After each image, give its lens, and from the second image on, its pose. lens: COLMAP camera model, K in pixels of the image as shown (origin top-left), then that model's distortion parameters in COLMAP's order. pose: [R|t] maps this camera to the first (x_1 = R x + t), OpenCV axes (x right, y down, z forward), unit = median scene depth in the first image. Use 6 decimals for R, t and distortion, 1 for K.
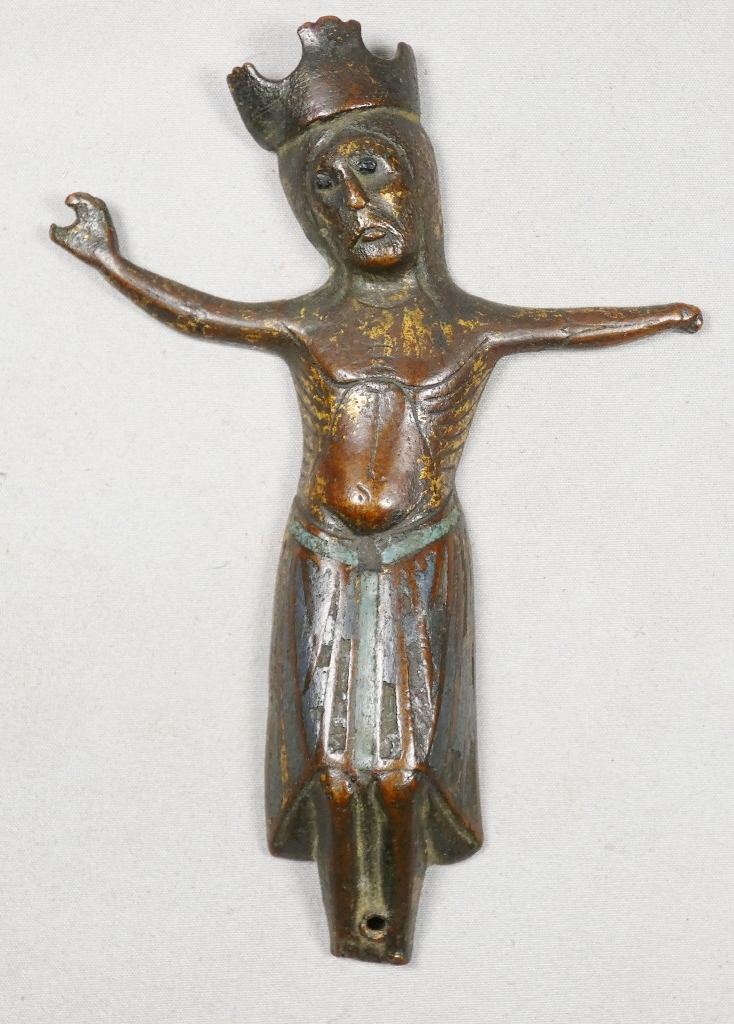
lens RADIAL K [[1680.0, 0, 440.5], [0, 1680.0, 506.9], [0, 0, 1]] dist [0.105661, -0.591219]
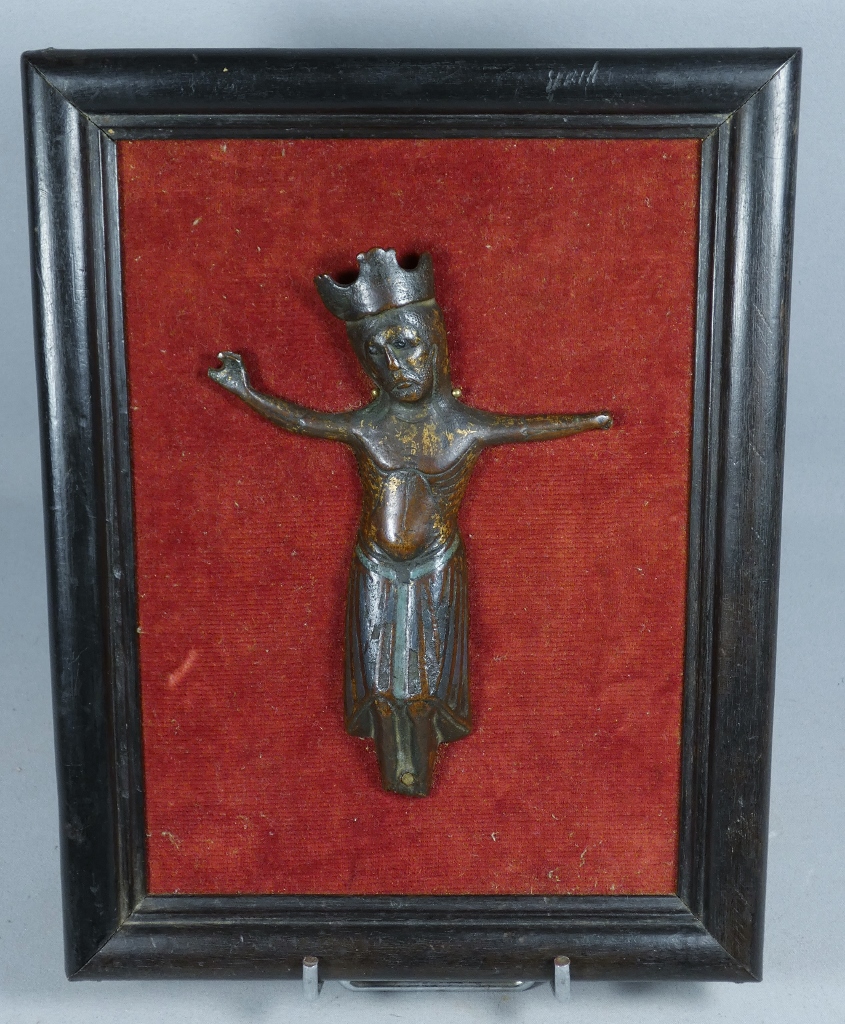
lens RADIAL K [[1715.5, 0, 391.9], [0, 1715.5, 509.7], [0, 0, 1]] dist [0.419319, -3.283142]
pose [[0.994989, 0.017424, -0.098457, 0.113788], [0.008511, 0.966365, 0.257032, -0.469145], [0.099624, -0.256582, 0.961374, -0.629741]]
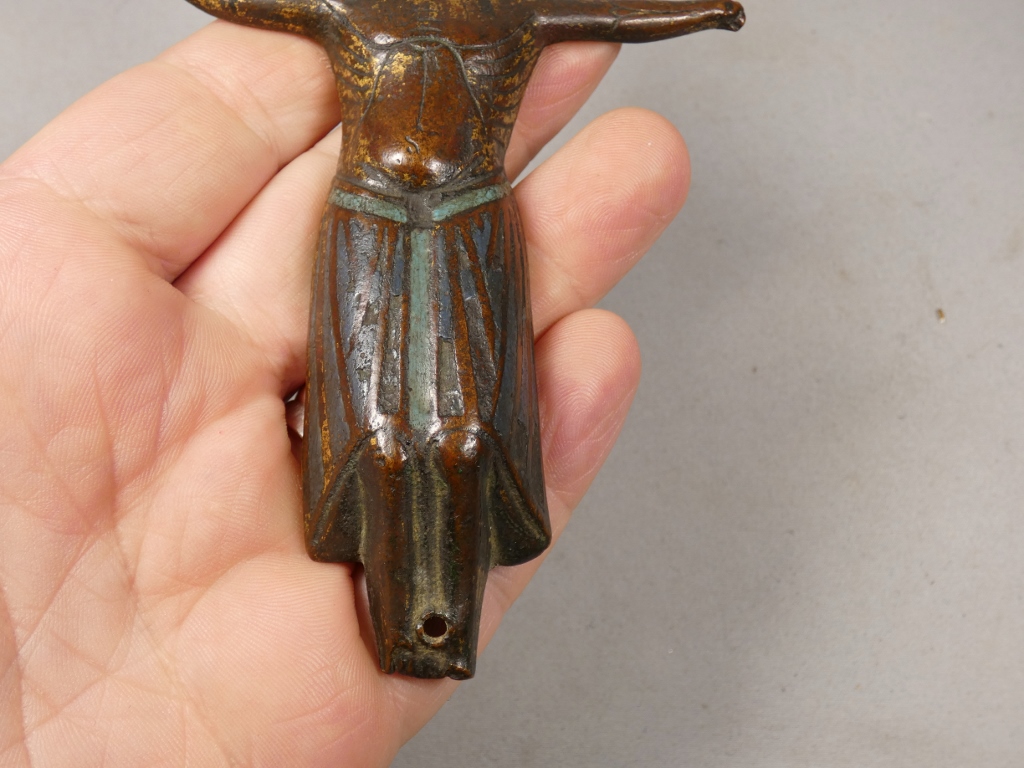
lens RADIAL K [[1174.7, 0, 517.3], [0, 1174.7, 388.8], [0, 0, 1]] dist [0.014587, -0.159936]
pose [[0.995240, -0.017836, 0.095803, -0.051444], [0.035512, 0.981886, -0.186115, 0.239682], [-0.090748, 0.188631, 0.977846, 0.387200]]
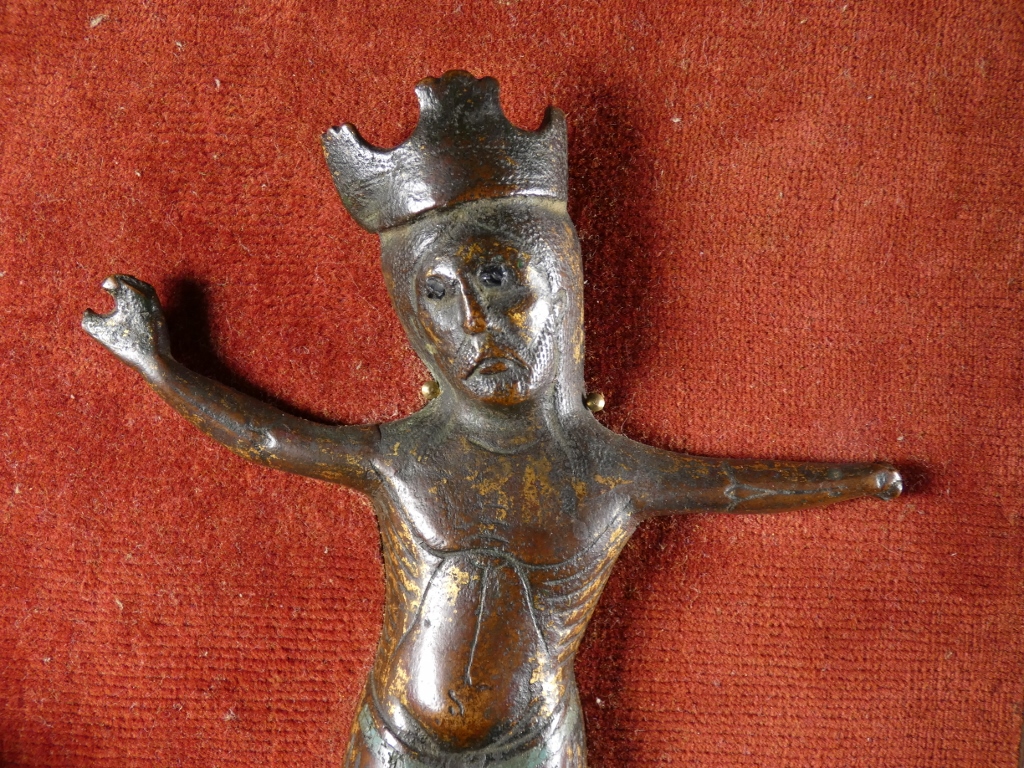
lens RADIAL K [[1174.7, 0, 517.3], [0, 1174.7, 388.8], [0, 0, 1]] dist [0.014587, -0.159936]
pose [[0.996740, 0.079591, -0.013225, -0.021568], [-0.078609, 0.994911, 0.063027, -0.184145], [0.018174, -0.061782, 0.997924, 0.467206]]
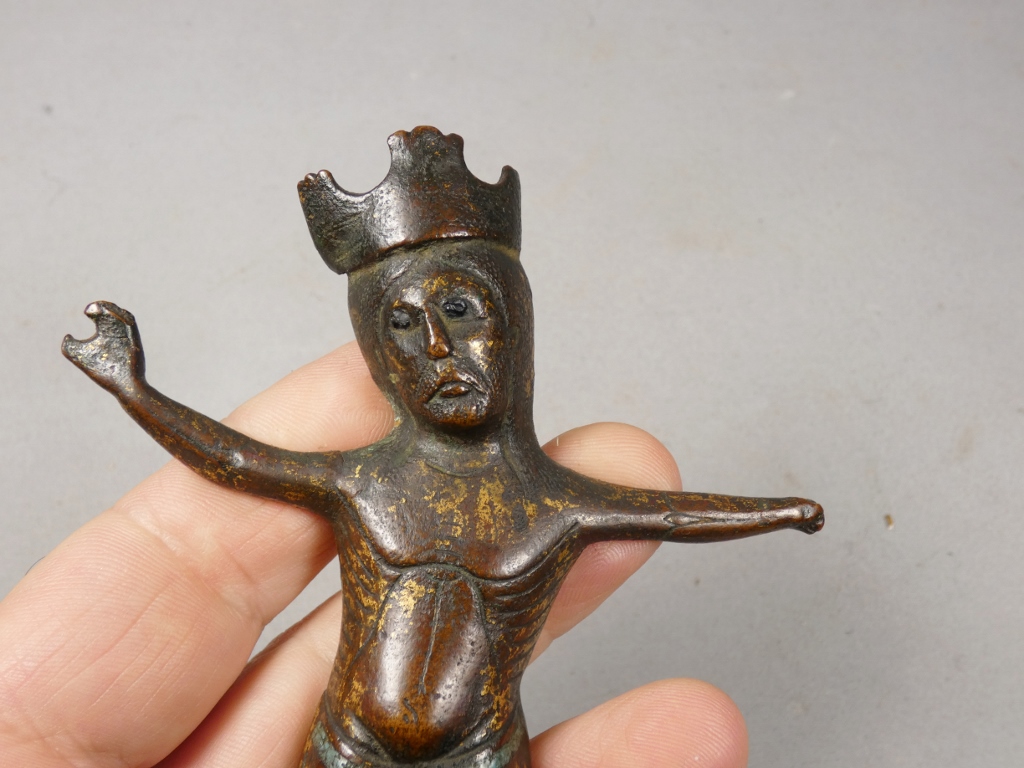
lens RADIAL K [[1174.7, 0, 517.3], [0, 1174.7, 388.8], [0, 0, 1]] dist [0.014587, -0.159936]
pose [[0.993704, 0.100067, 0.050387, -0.037893], [-0.095279, 0.991389, -0.089827, -0.112709], [-0.058942, 0.084461, 0.994682, 0.424933]]
